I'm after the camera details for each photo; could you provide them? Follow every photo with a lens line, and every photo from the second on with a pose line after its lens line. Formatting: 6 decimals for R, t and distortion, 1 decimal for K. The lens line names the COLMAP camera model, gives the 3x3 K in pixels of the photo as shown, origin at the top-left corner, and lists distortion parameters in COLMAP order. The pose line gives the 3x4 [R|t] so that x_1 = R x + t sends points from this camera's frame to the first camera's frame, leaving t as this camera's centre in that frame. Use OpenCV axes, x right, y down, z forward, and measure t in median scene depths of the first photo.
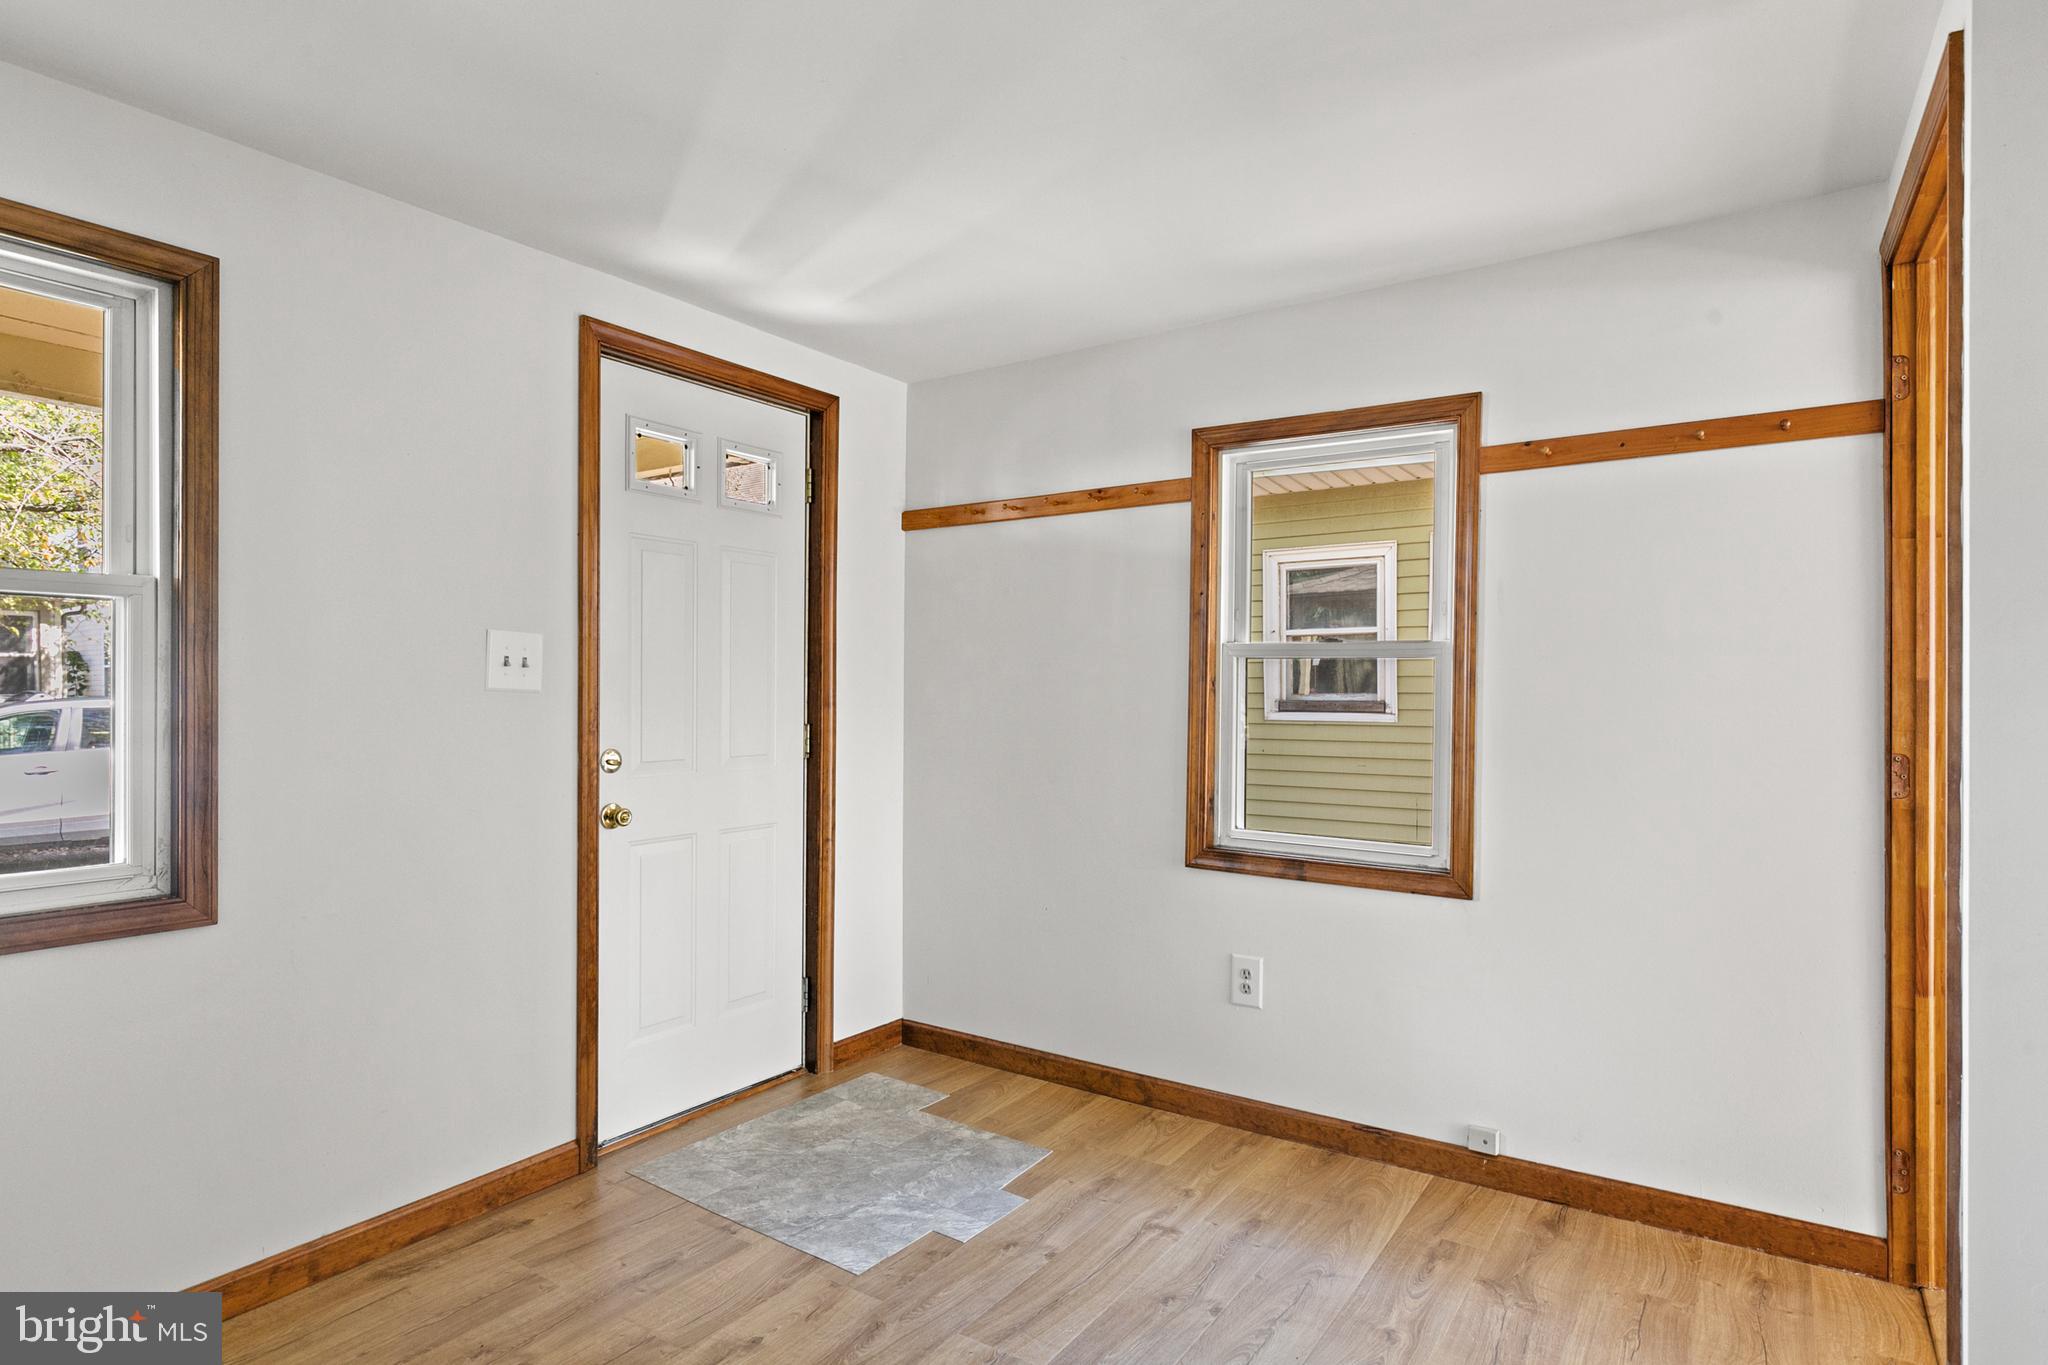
lens RADIAL K [[1131.6, 0, 1023.8], [0, 1131.6, 697.8], [0, 0, 1]] dist [0.009404, -0.002791]
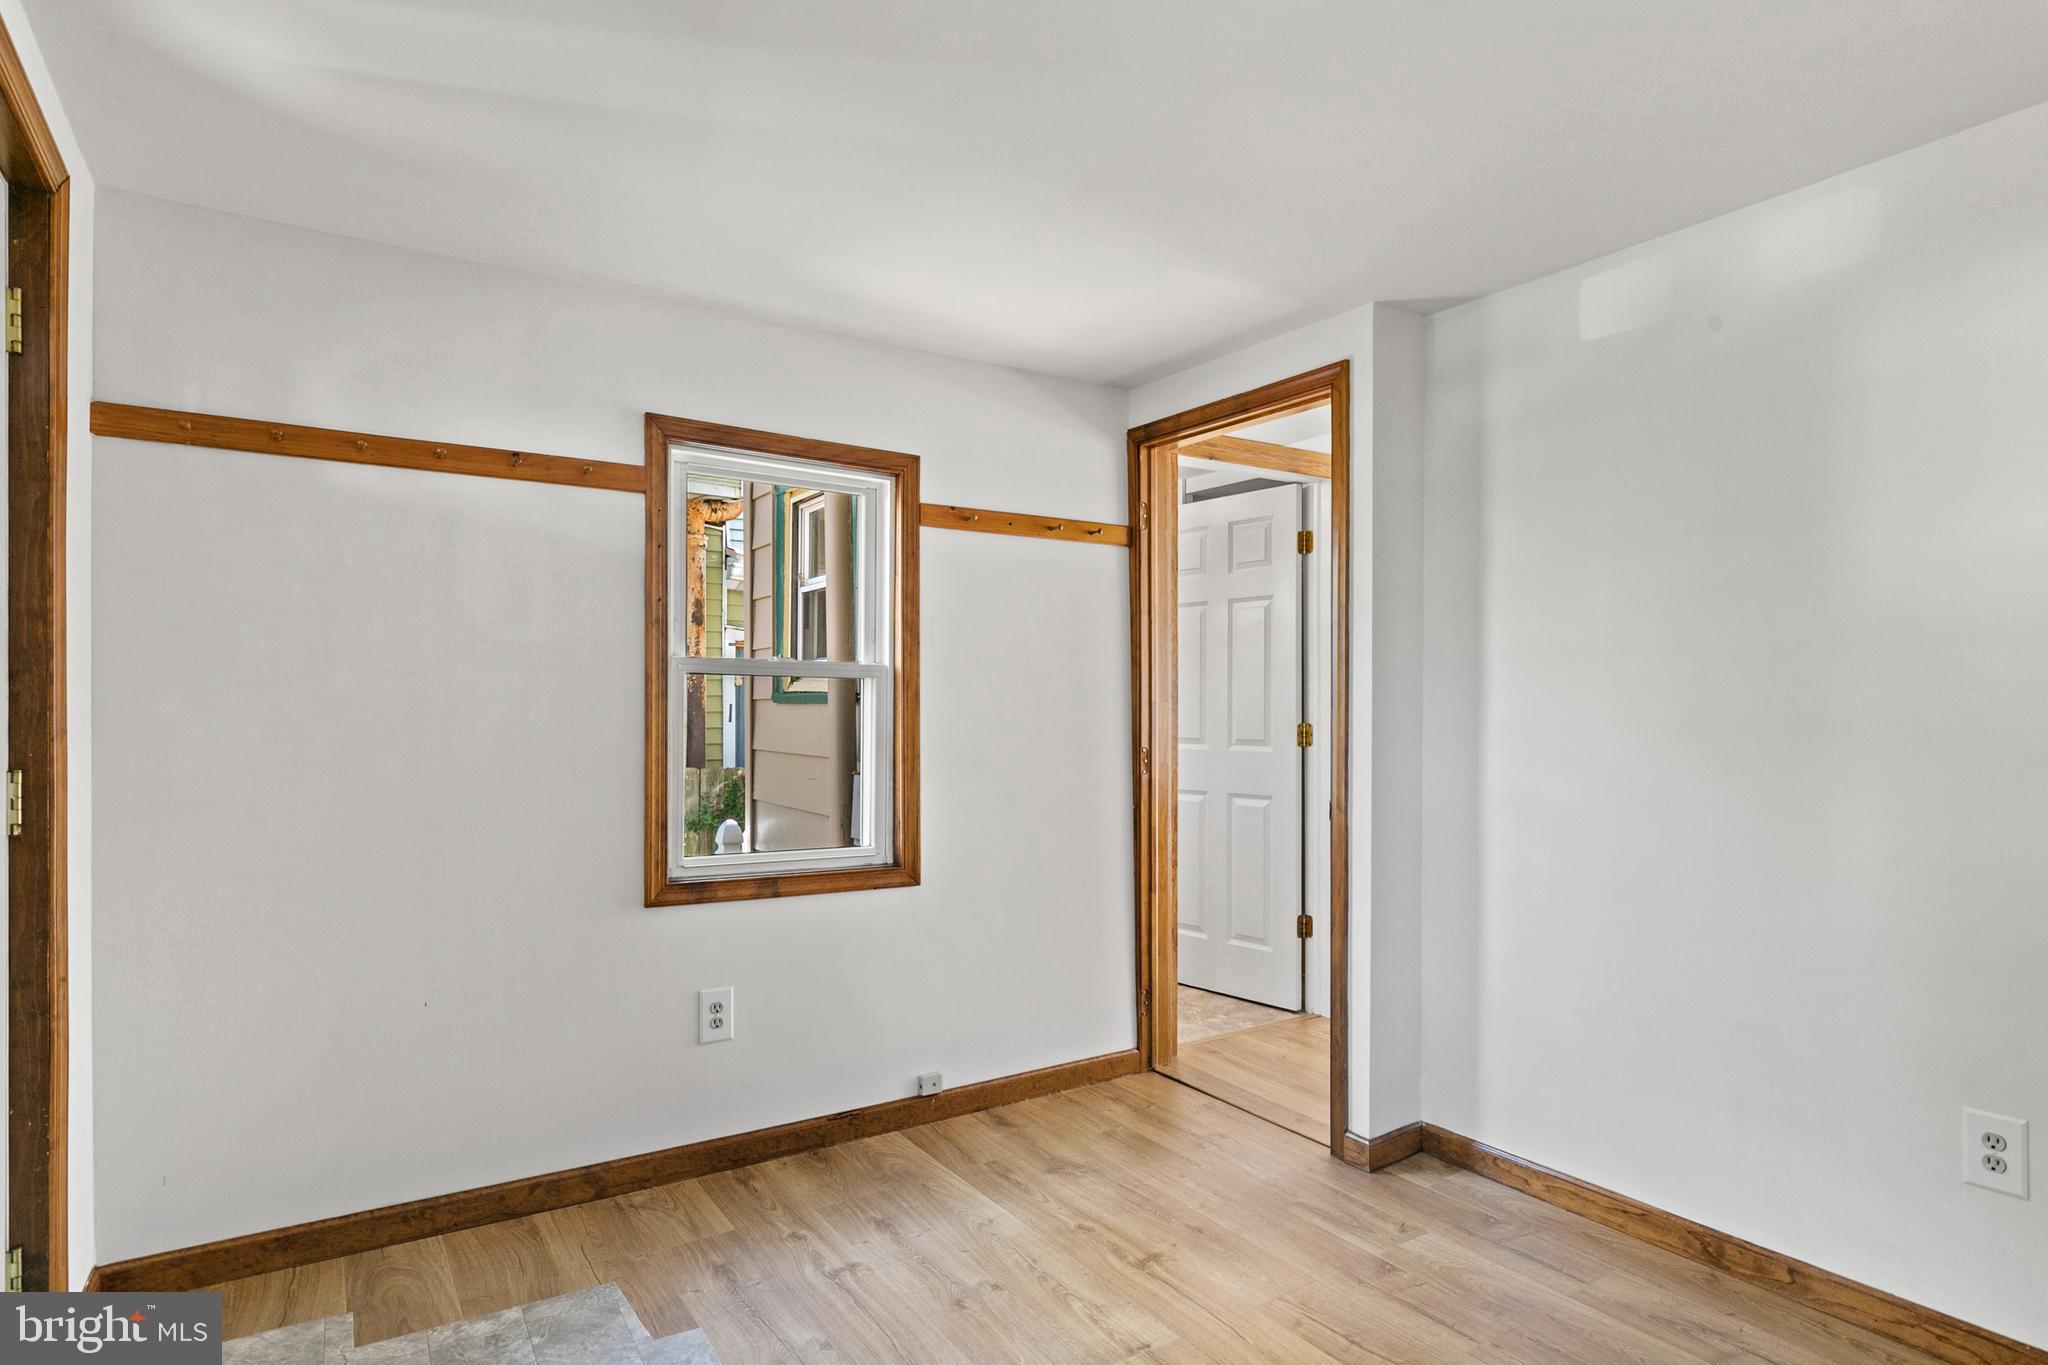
lens RADIAL K [[1060.6, 0, 1051.7], [0, 1060.6, 728.2], [0, 0, 1]] dist [0.000026, -0.000627]
pose [[0.384227, -0.012136, 0.923159, -0.543840], [0.009155, 0.999915, 0.009335, 0.005391], [-0.923193, 0.004865, 0.384305, 0.427582]]
